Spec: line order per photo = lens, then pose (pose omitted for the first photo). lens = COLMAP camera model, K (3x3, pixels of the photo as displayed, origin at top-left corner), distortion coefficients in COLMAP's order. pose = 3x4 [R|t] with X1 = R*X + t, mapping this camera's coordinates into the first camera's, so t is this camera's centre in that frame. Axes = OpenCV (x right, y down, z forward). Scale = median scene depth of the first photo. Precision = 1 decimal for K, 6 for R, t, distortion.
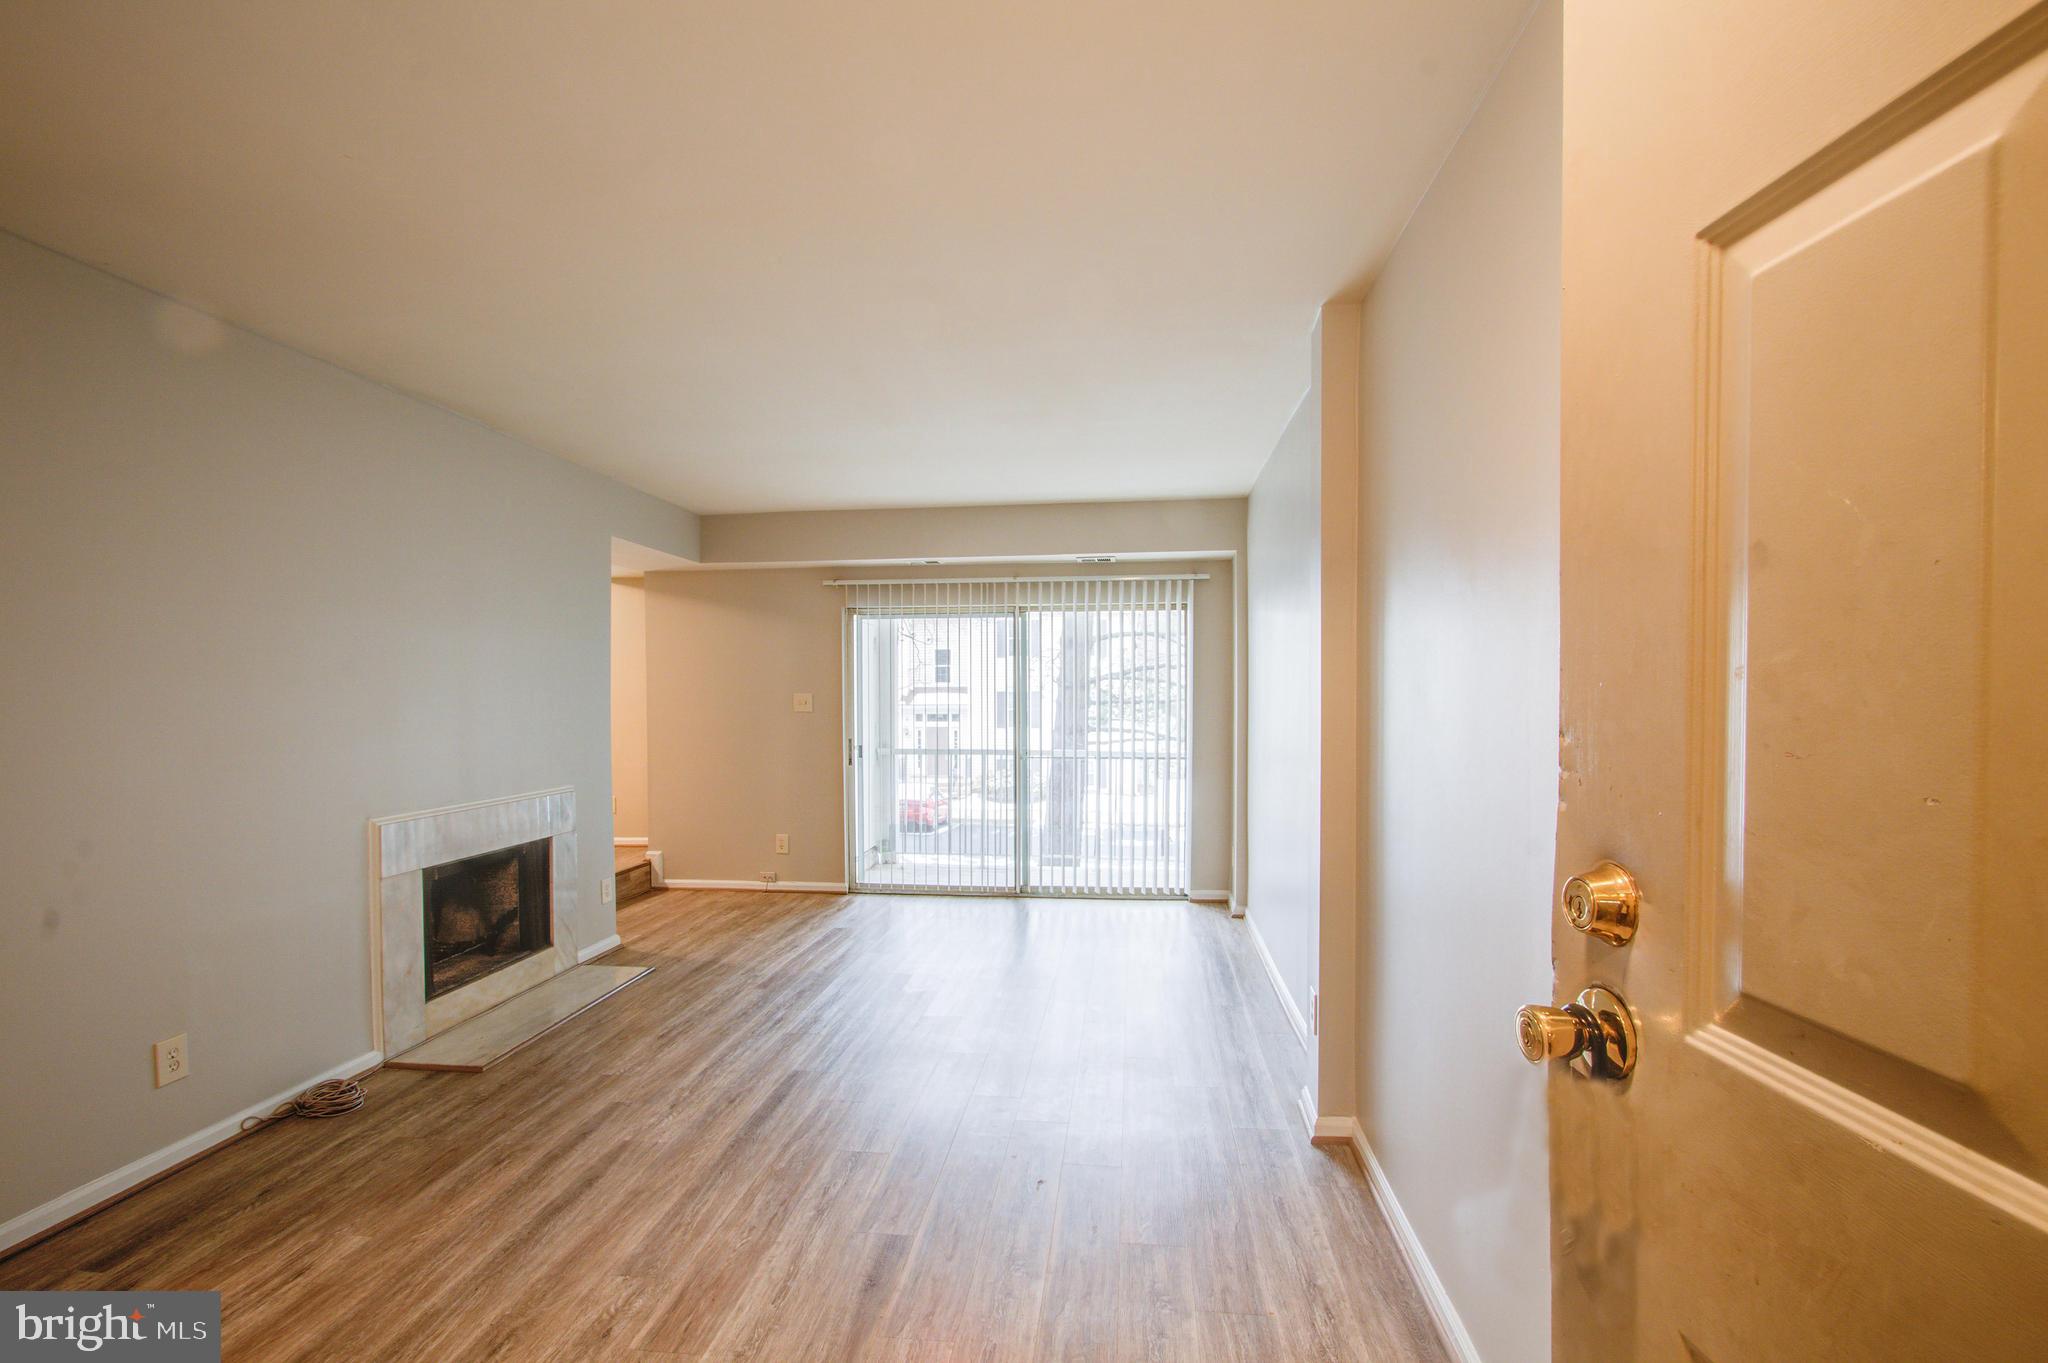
lens RADIAL K [[938.6, 0, 1024.2], [0, 938.6, 709.4], [0, 0, 1]] dist [0.004130, 0.001818]
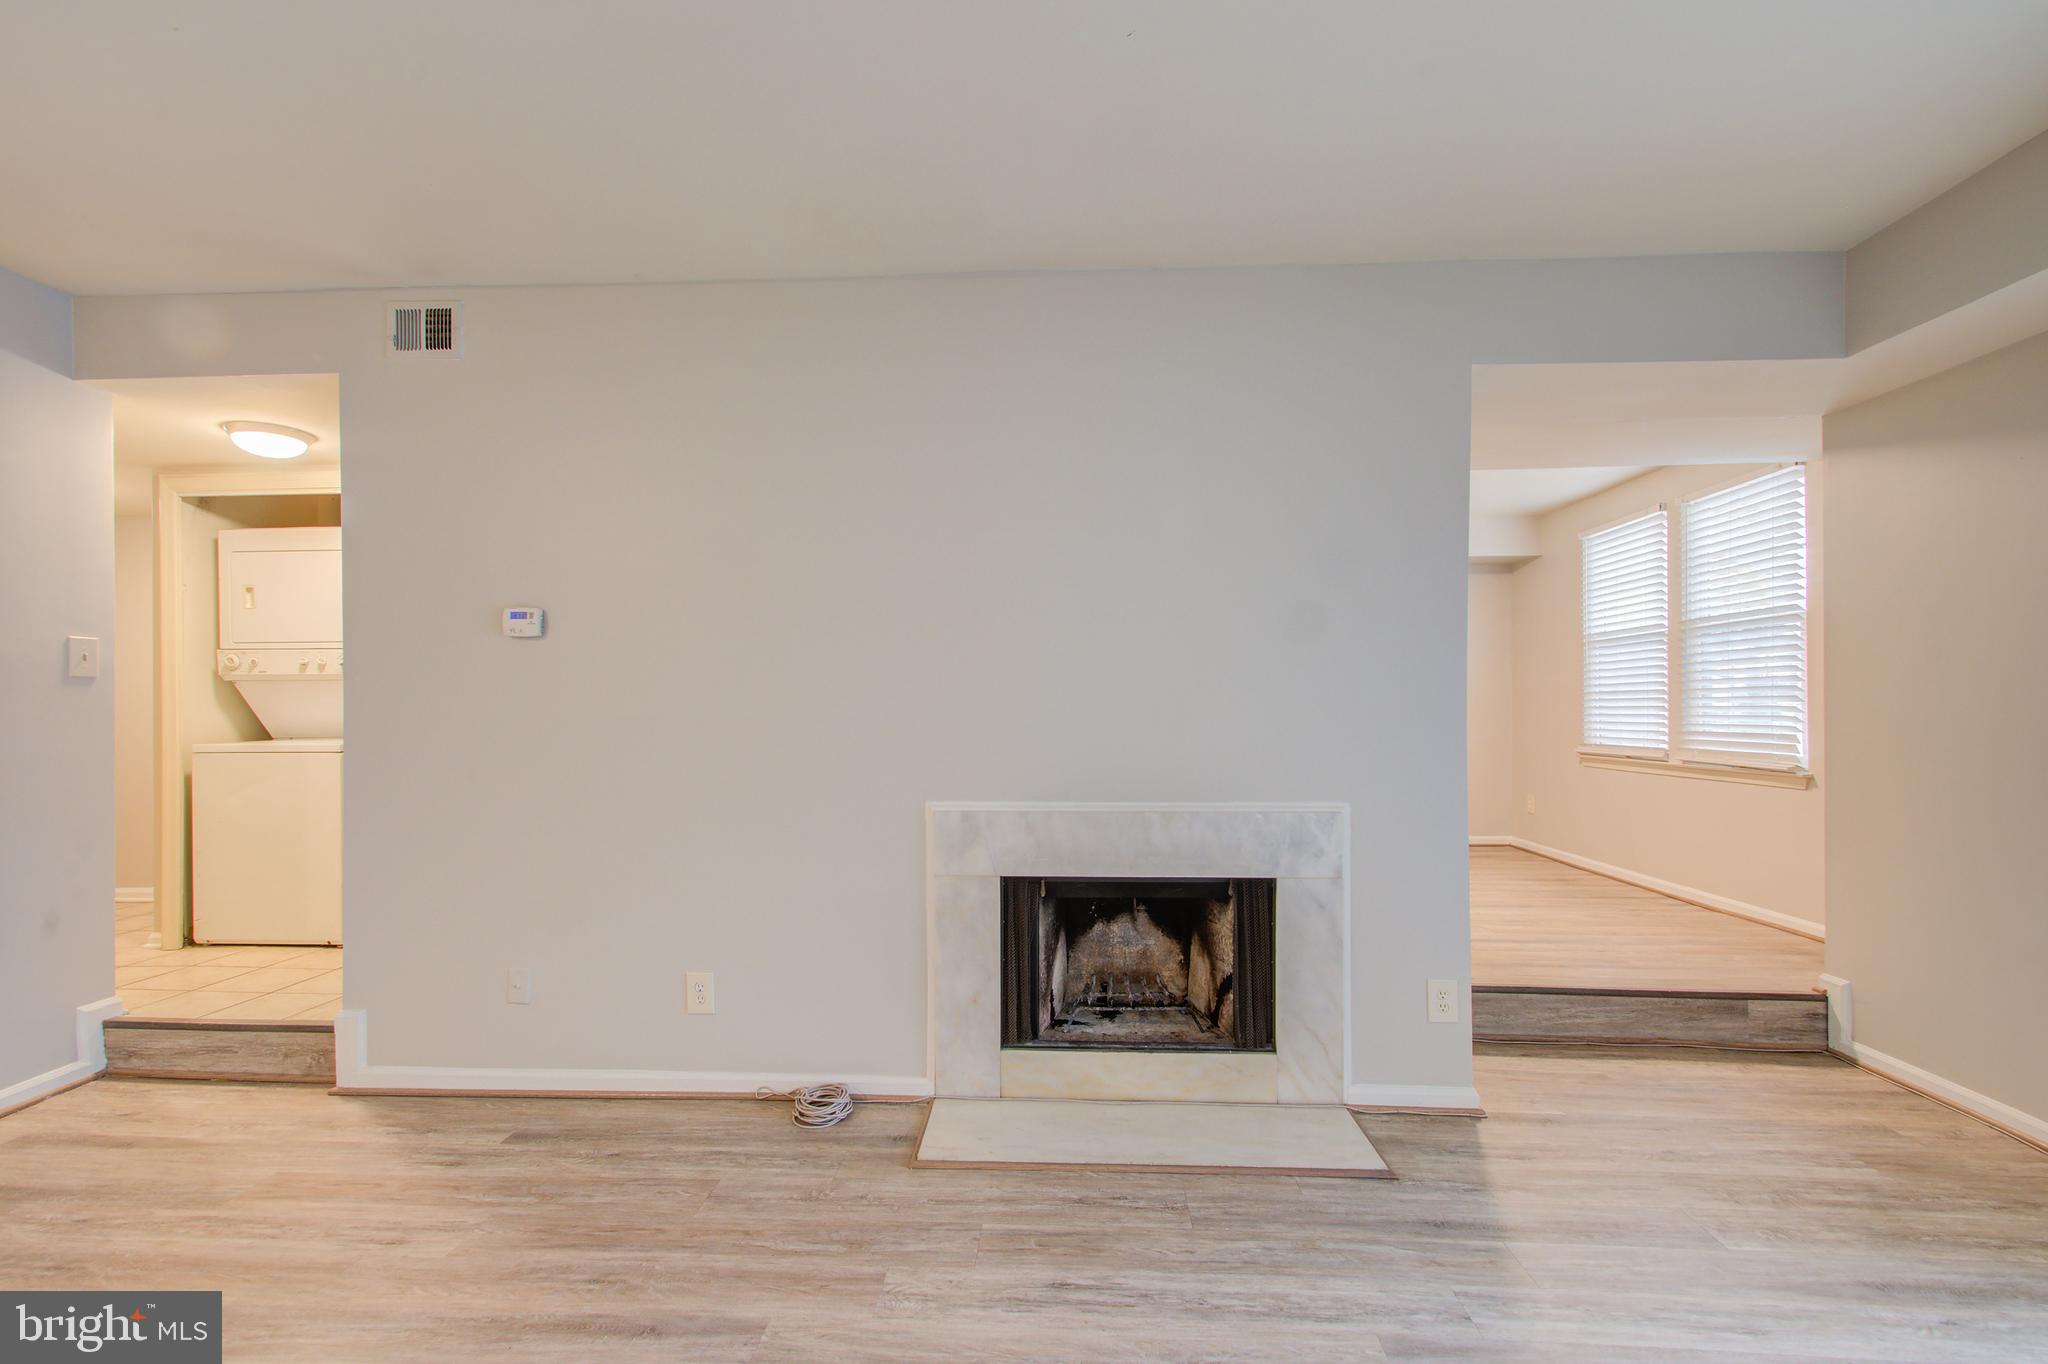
lens RADIAL K [[925.4, 0, 1025.0], [0, 925.4, 708.6], [0, 0, 1]] dist [0.003873, 0.000986]
pose [[0.062949, 0.005361, -0.998002, 0.094630], [-0.018148, 0.999826, 0.004226, 0.019774], [0.997852, 0.017846, 0.063035, 0.718494]]
